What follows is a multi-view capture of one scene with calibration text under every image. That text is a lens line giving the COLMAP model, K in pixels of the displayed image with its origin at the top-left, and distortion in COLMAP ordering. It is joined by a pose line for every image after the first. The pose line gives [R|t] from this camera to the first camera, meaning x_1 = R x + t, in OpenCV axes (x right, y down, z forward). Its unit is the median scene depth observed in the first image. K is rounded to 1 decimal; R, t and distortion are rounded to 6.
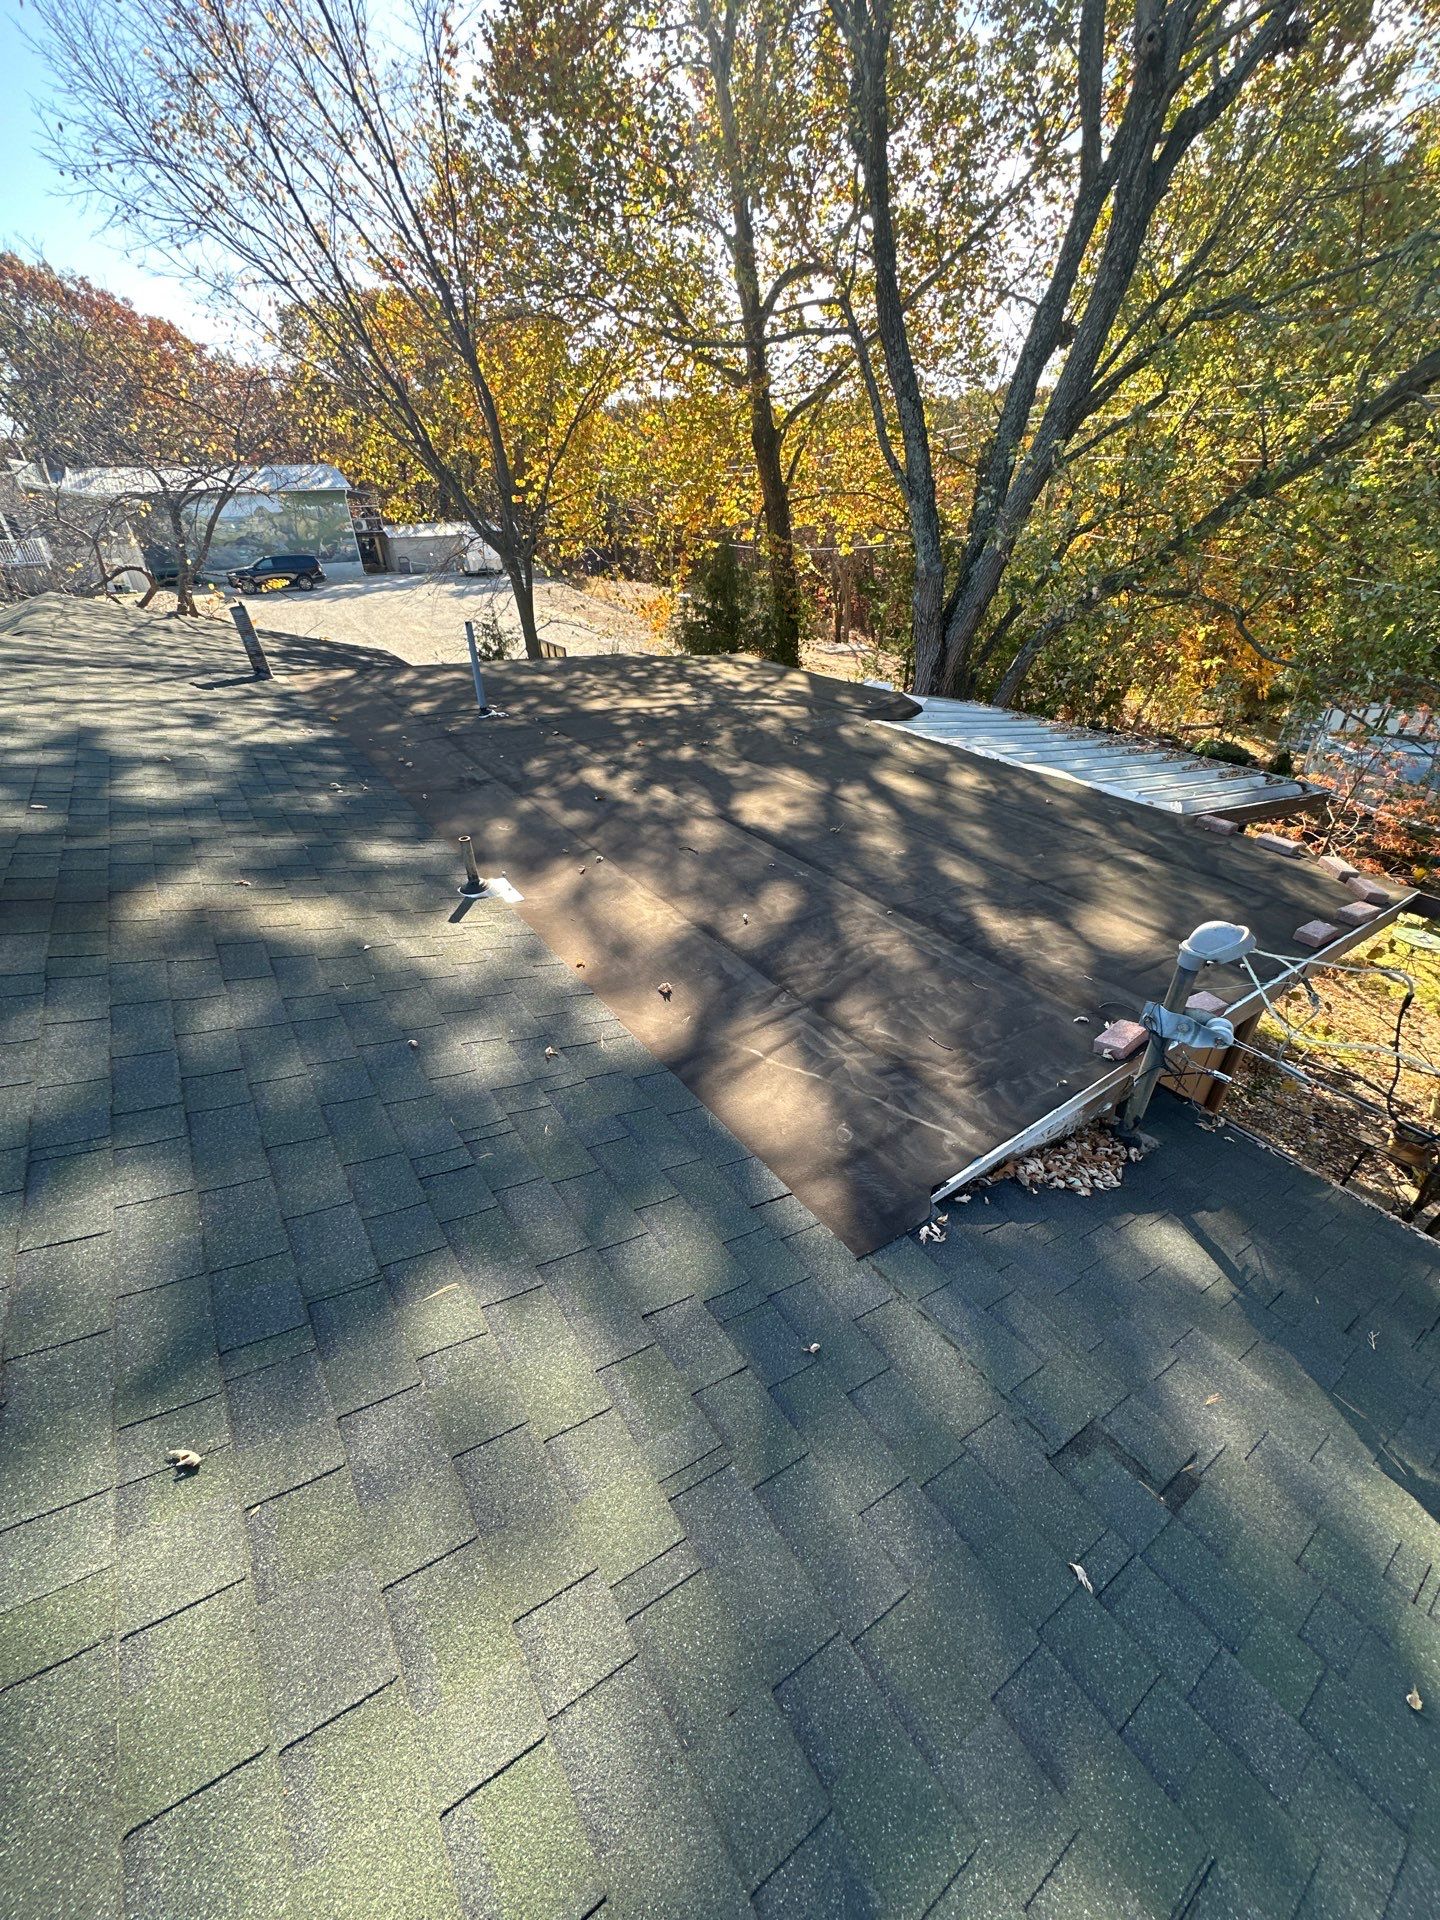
lens RADIAL K [[763.5, 0, 720.6], [0, 763.5, 955.5], [0, 0, 1]] dist [-0.003358, 0.000593]
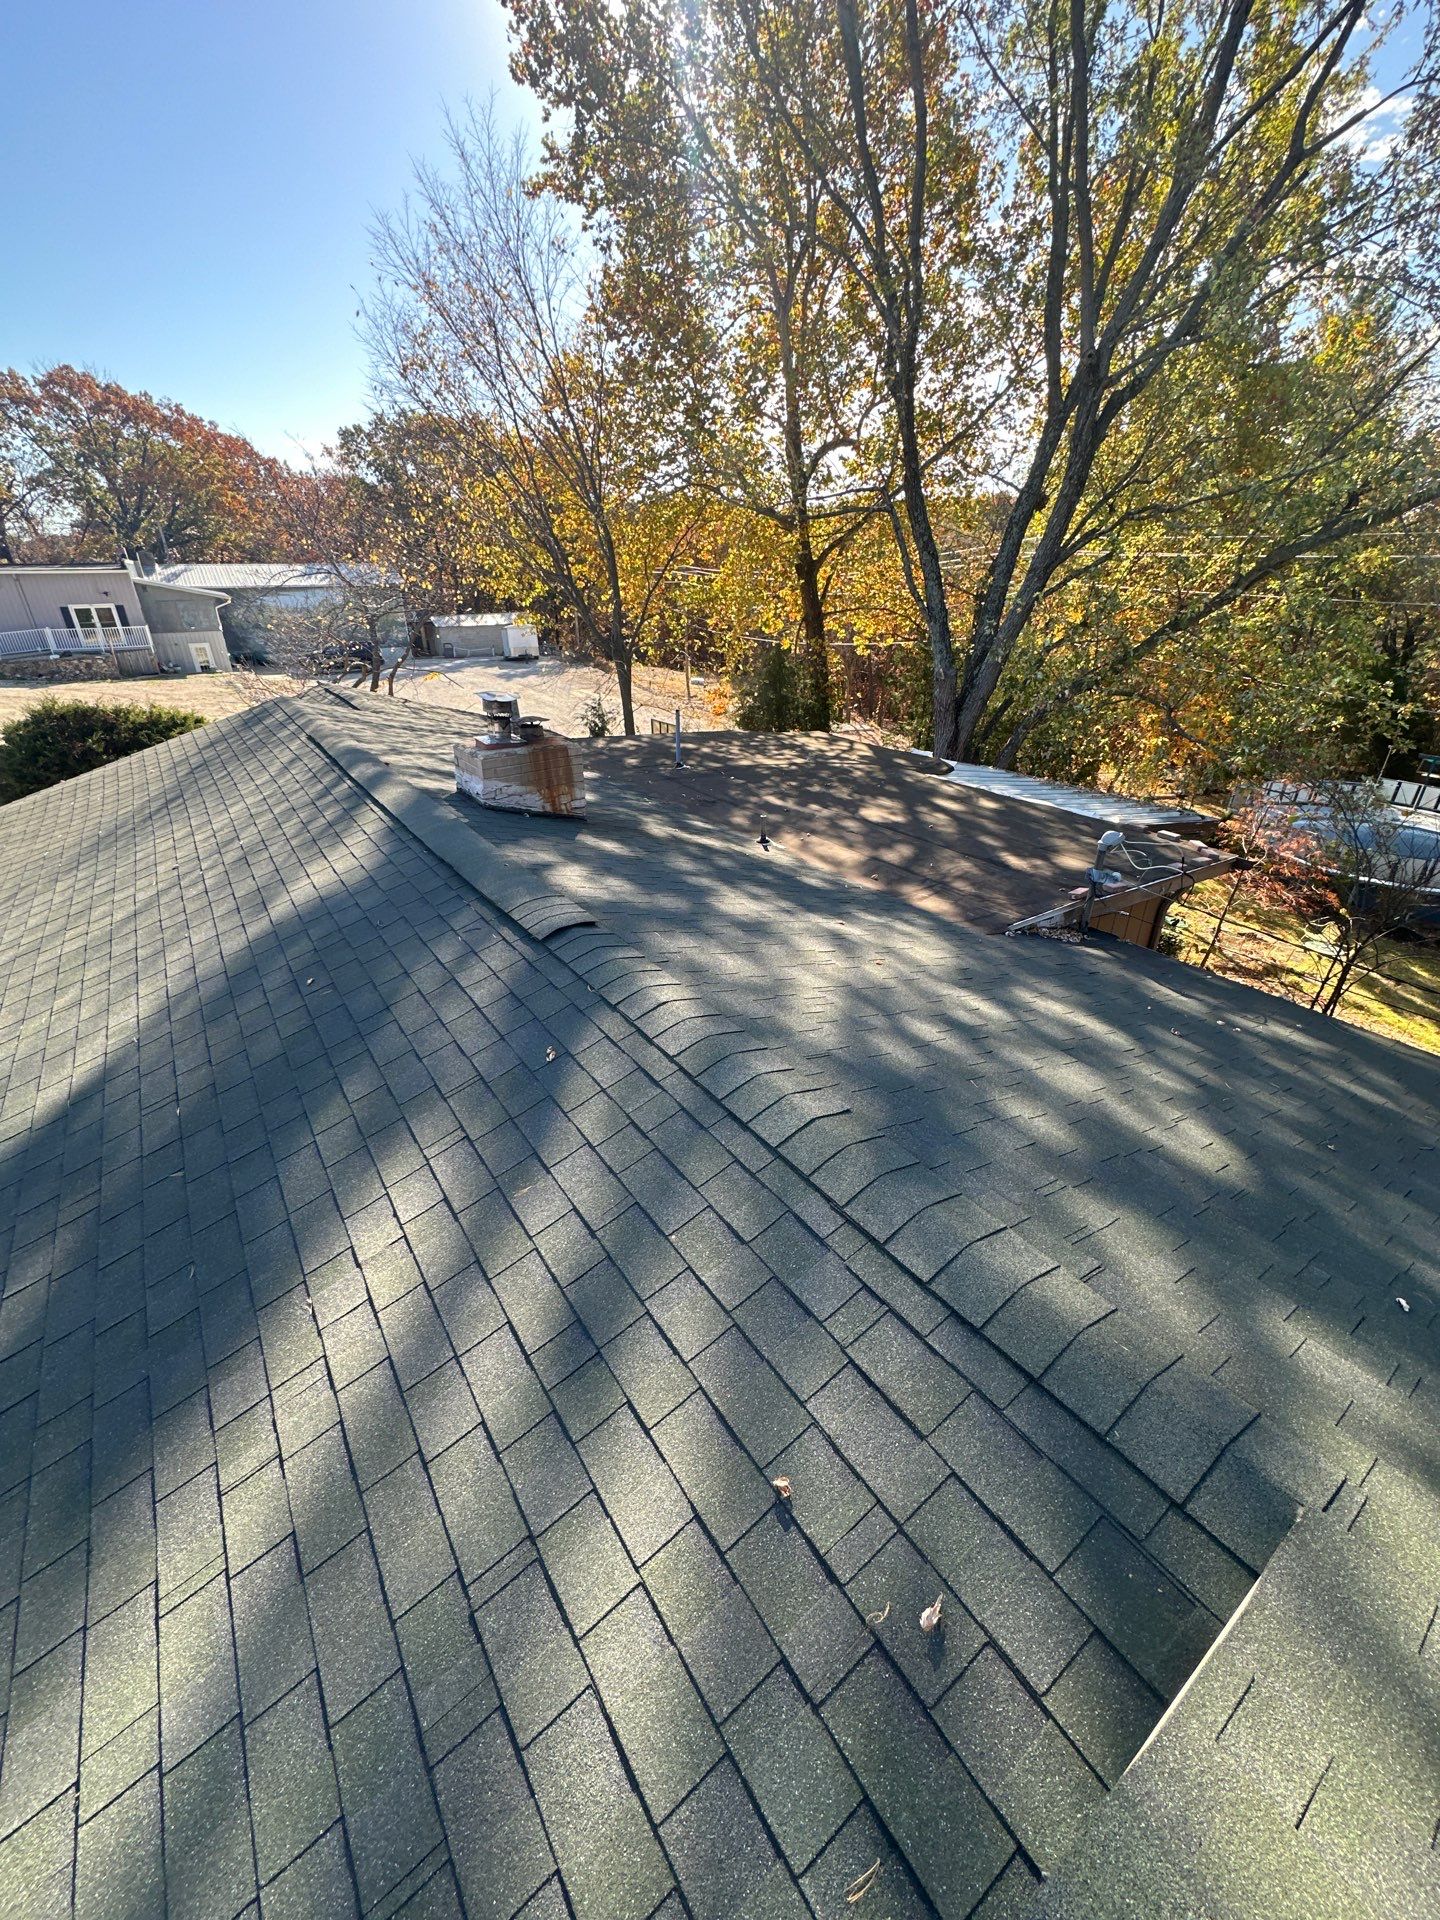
lens RADIAL K [[763.5, 0, 722.4], [0, 763.5, 960.2], [0, 0, 1]] dist [-0.003358, 0.000593]
pose [[0.999908, 0.007787, 0.011107, -0.093160], [-0.006797, 0.996223, -0.086568, 0.087281], [-0.011739, 0.086485, 0.996184, -0.212872]]
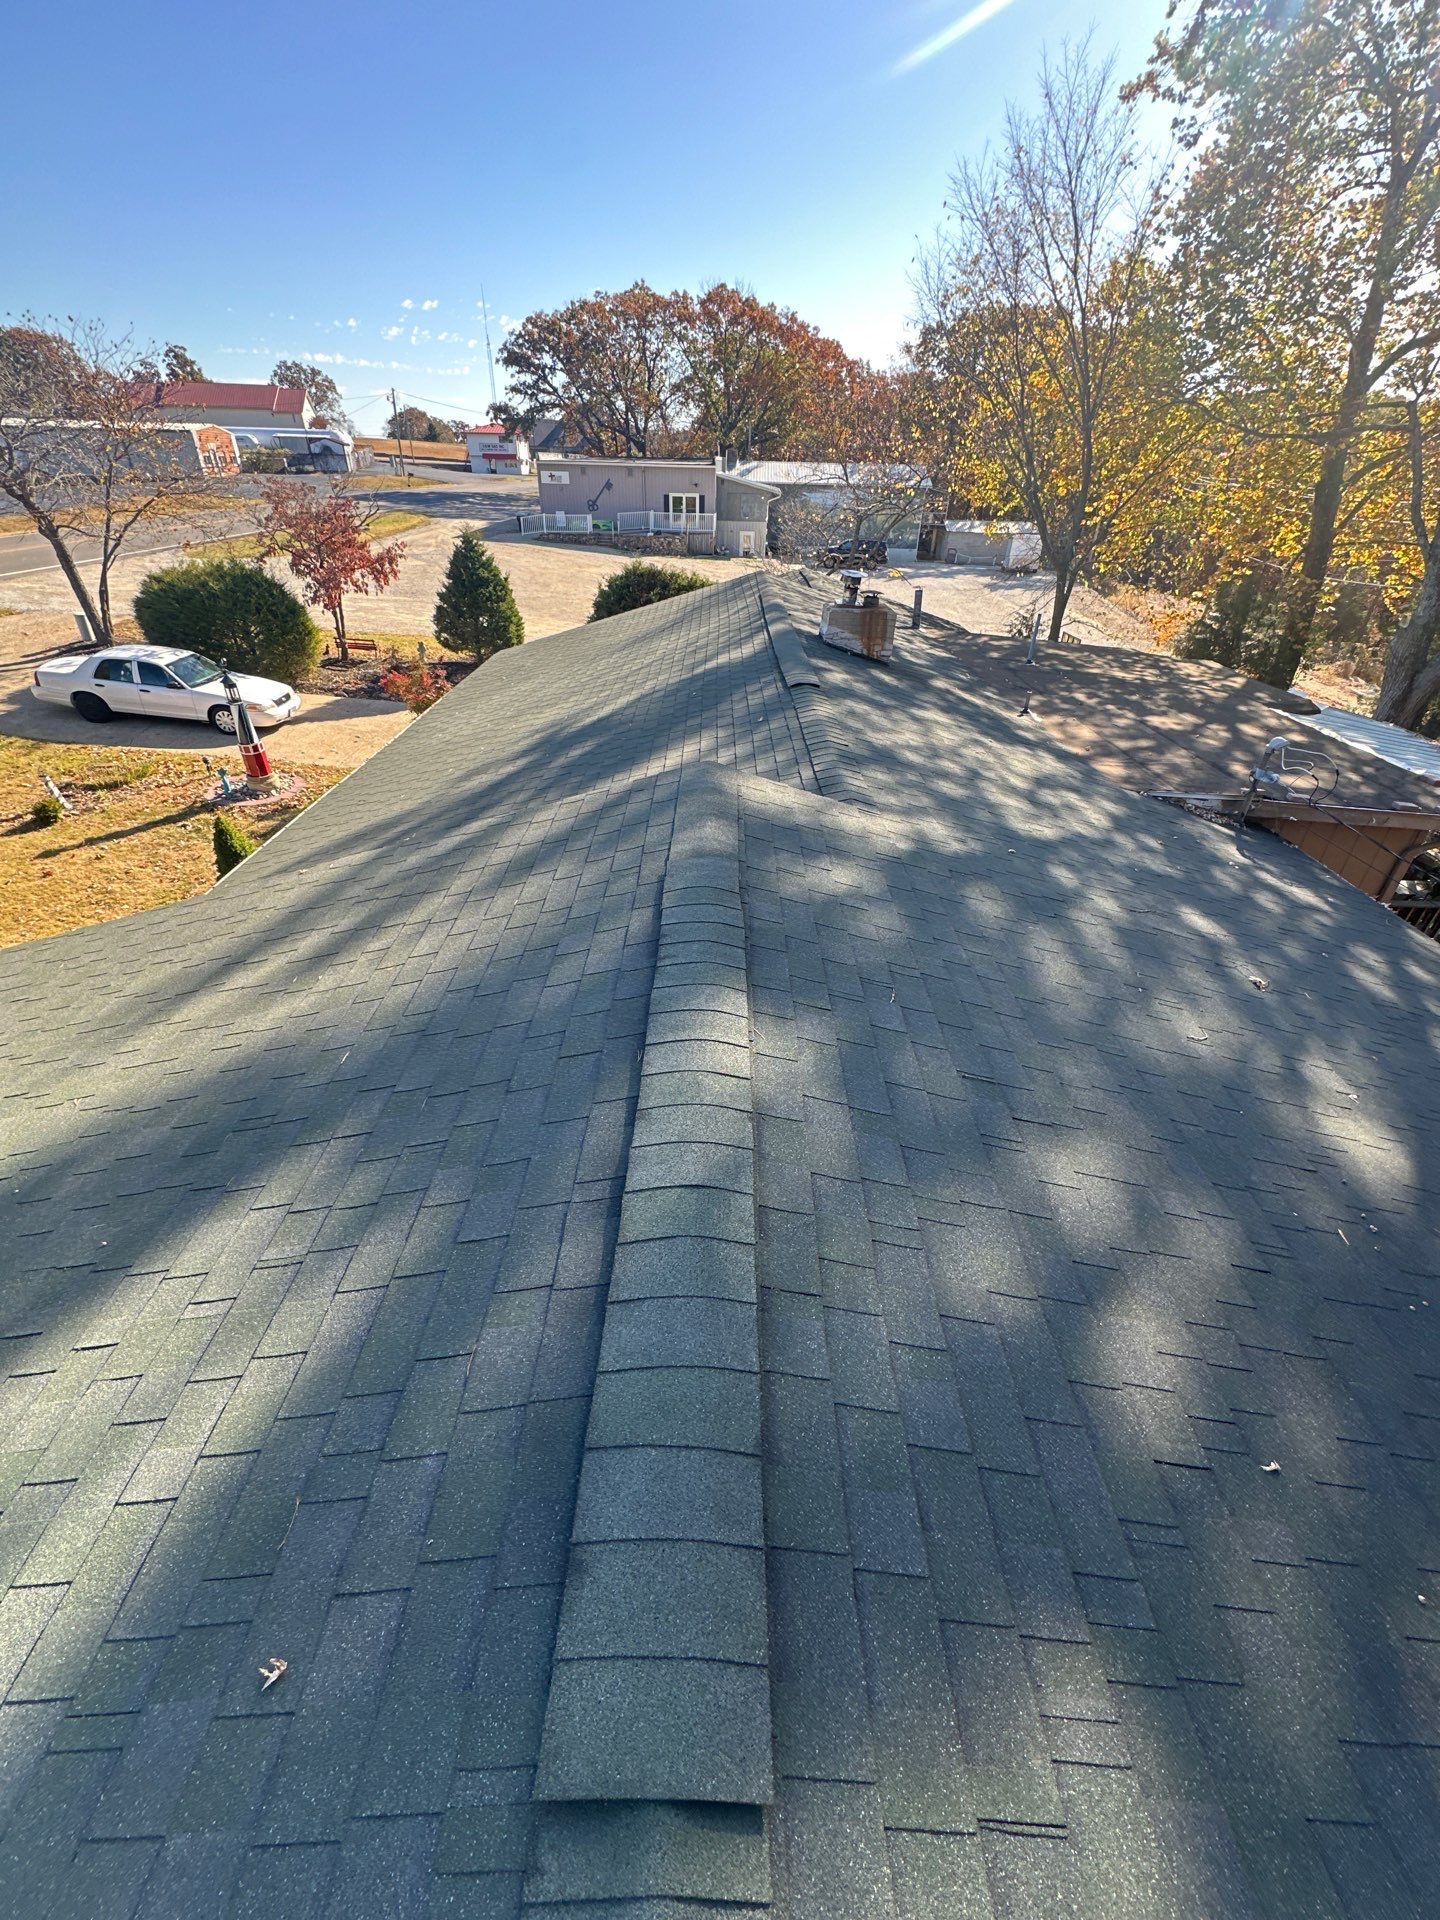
lens RADIAL K [[763.5, 0, 722.5], [0, 763.5, 959.3], [0, 0, 1]] dist [-0.003358, 0.000593]
pose [[0.824434, 0.336487, -0.455067, 0.067836], [-0.330088, 0.939023, 0.096322, 0.174939], [0.459730, 0.070801, 0.885232, -0.382193]]
